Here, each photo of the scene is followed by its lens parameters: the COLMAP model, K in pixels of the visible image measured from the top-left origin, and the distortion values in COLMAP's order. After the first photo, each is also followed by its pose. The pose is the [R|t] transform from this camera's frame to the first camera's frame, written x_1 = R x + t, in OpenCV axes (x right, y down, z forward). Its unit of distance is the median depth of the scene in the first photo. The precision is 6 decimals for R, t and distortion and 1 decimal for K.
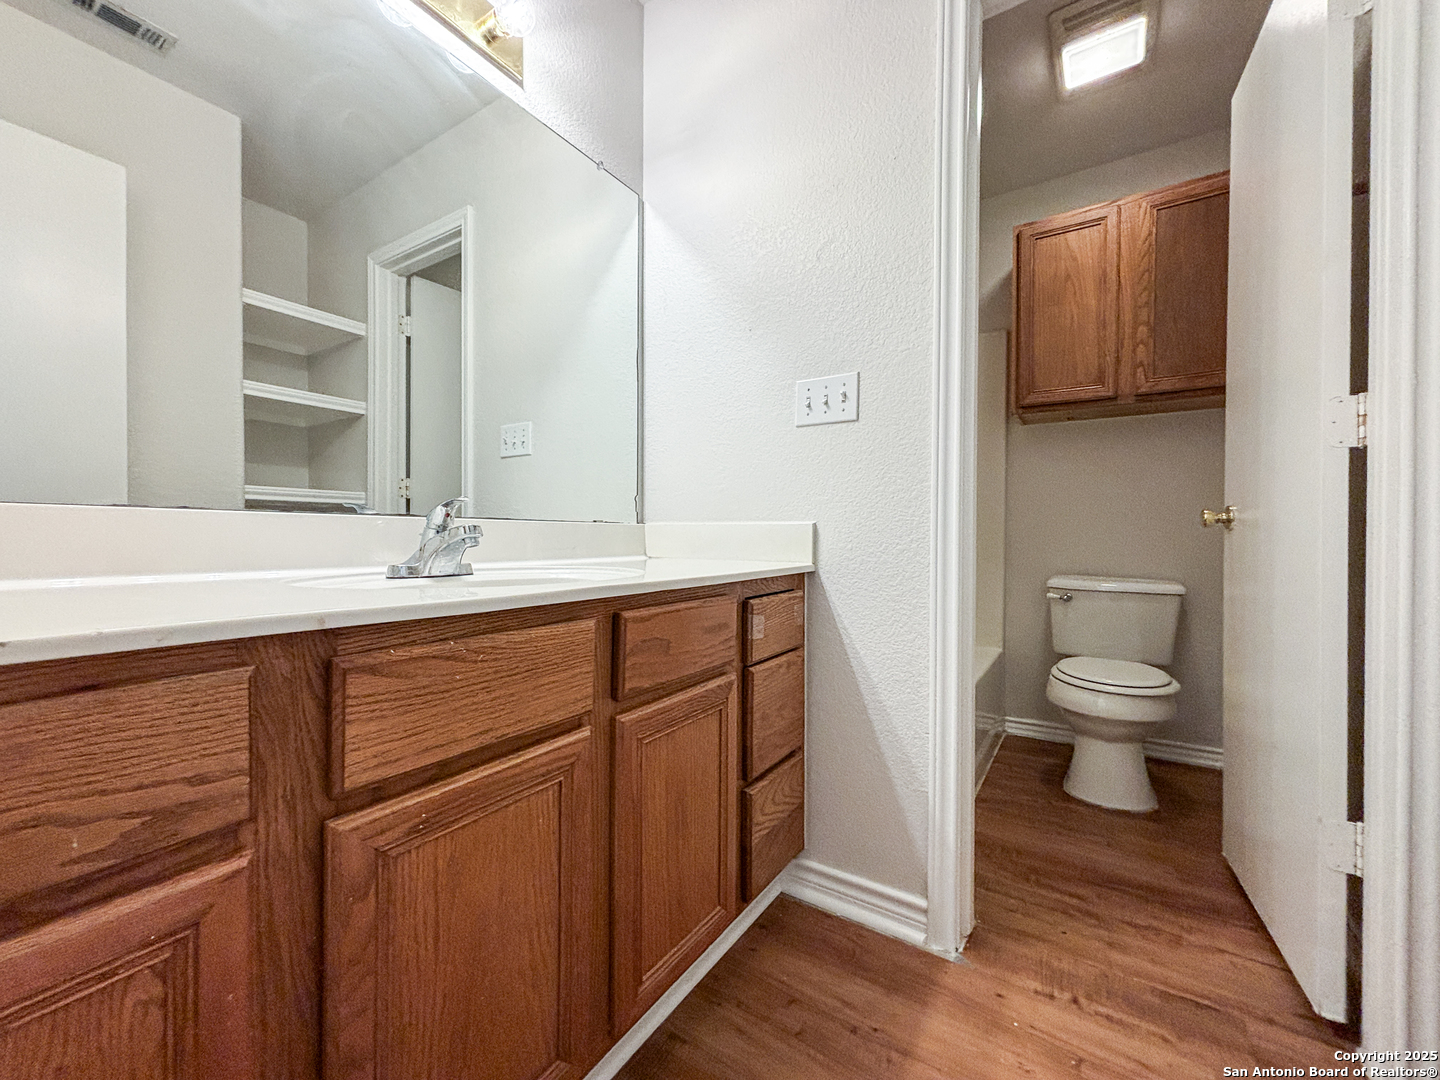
lens RADIAL K [[573.6, 0, 720.0], [0, 573.6, 540.0], [0, 0, 1]] dist [0.001309, -0.000402]
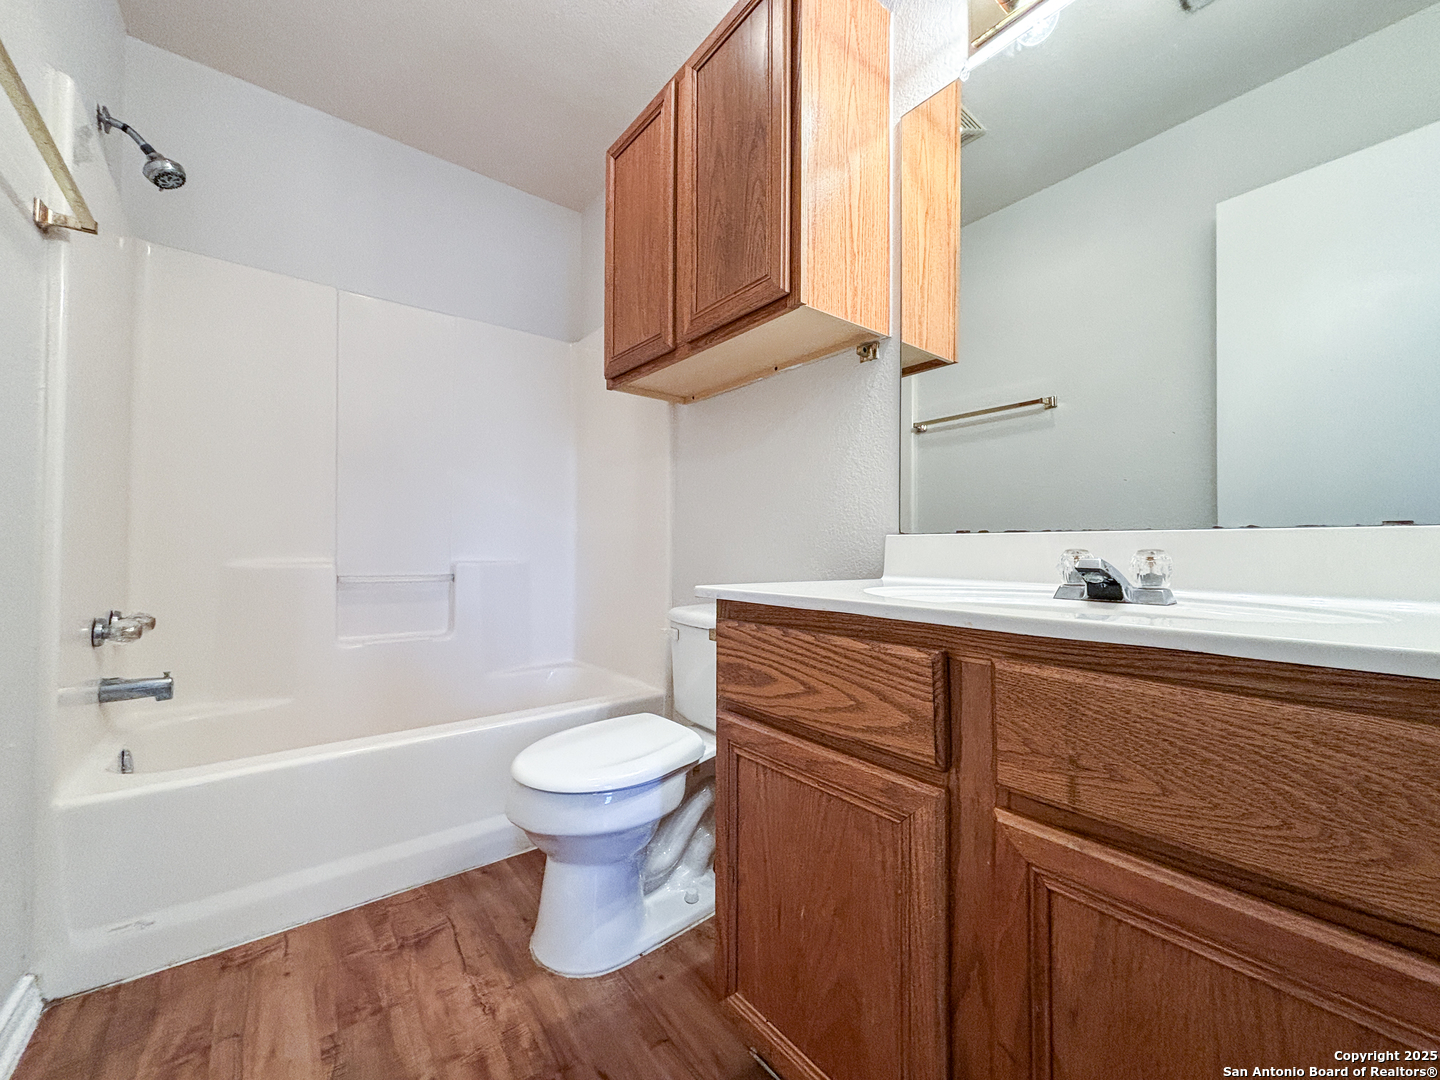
lens RADIAL K [[573.6, 0, 720.0], [0, 573.6, 540.0], [0, 0, 1]] dist [0.001309, -0.000402]
pose [[-0.305114, -0.024623, -0.951997, 0.640313], [-0.013659, 0.999676, -0.021478, -0.000907], [0.952218, 0.006450, -0.305351, 0.918092]]
